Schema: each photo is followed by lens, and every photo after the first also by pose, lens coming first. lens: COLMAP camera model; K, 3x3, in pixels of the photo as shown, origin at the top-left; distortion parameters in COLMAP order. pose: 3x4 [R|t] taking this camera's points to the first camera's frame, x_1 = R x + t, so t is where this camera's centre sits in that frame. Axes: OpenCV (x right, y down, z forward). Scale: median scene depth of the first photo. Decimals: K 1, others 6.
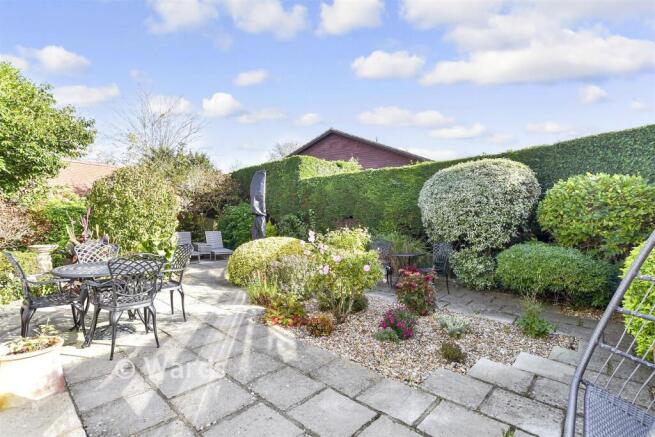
lens RADIAL K [[295.6, 0, 327.5], [0, 295.6, 218.5], [0, 0, 1]] dist [-0.014252, 0.000031]
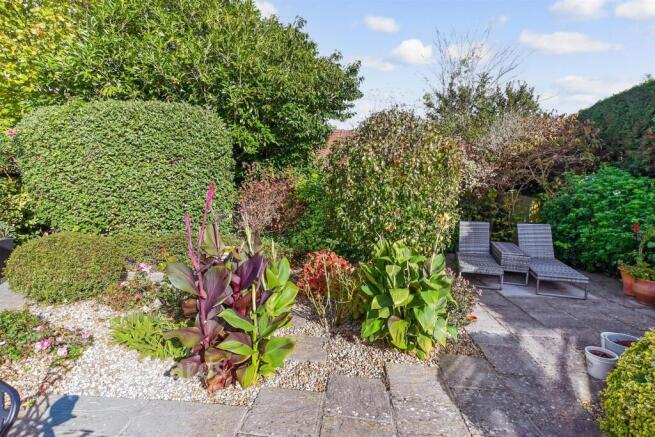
lens RADIAL K [[295.6, 0, 327.5], [0, 295.6, 218.5], [0, 0, 1]] dist [-0.014252, 0.000031]
pose [[0.577603, 0.082801, -0.812107, -0.174008], [-0.006986, 0.995307, 0.096510, -0.014746], [0.816288, -0.050071, 0.575472, 0.393556]]
